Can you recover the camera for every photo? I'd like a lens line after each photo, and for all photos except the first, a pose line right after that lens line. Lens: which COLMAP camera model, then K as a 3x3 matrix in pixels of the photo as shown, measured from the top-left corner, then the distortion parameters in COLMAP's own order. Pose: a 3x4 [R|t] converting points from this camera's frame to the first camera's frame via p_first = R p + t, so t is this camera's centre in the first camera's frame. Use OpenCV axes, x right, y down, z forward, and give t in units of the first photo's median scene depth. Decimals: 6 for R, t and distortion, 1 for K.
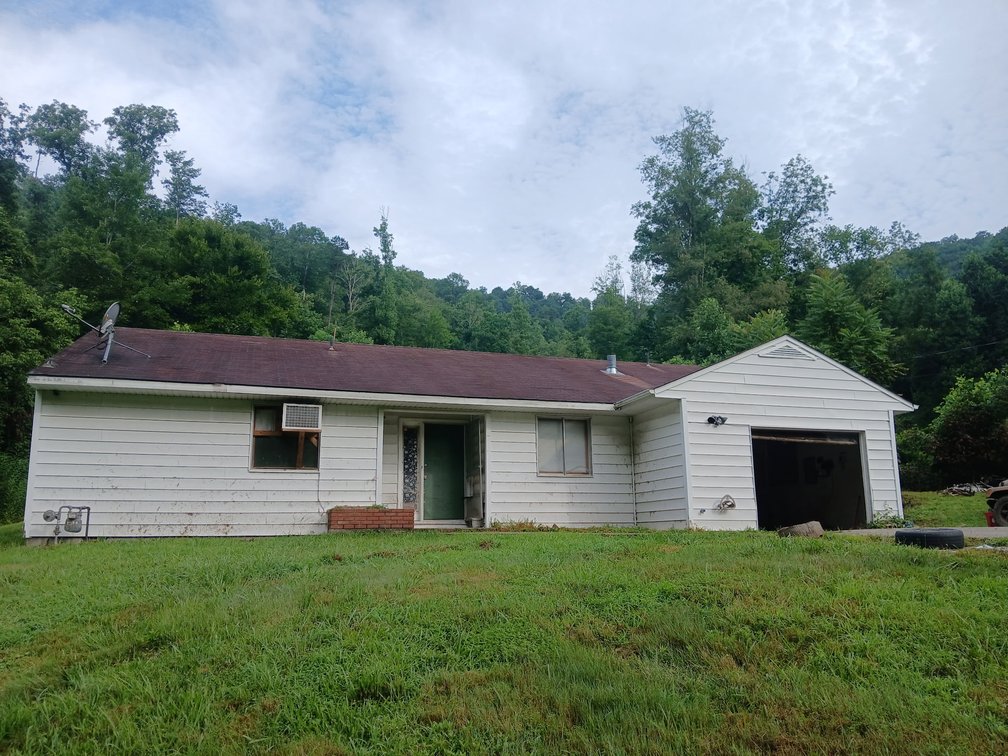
lens RADIAL K [[782.4, 0, 504.0], [0, 782.4, 407.5], [0, 0, 1]] dist [0.031867, -0.090571]
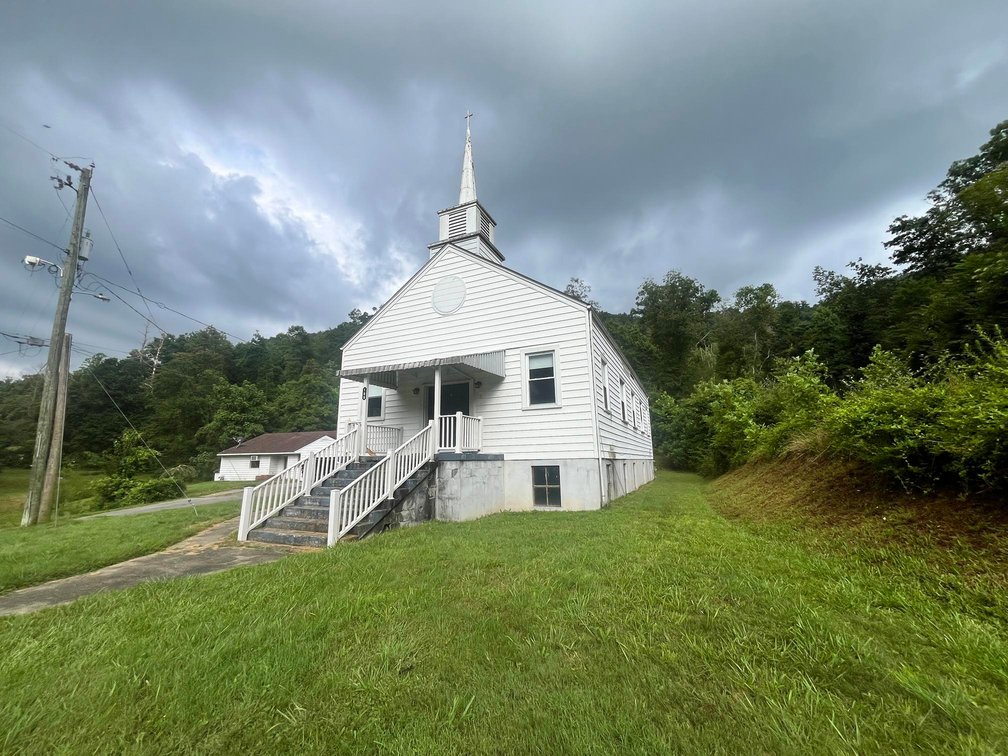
lens RADIAL K [[407.1, 0, 500.2], [0, 407.1, 378.6], [0, 0, 1]] dist [-0.002242, -0.001019]
pose [[0.841447, -0.114522, -0.528064, 2.428499], [0.101285, 0.993388, -0.054044, -0.188624], [0.530762, -0.008010, 0.847483, -0.414401]]
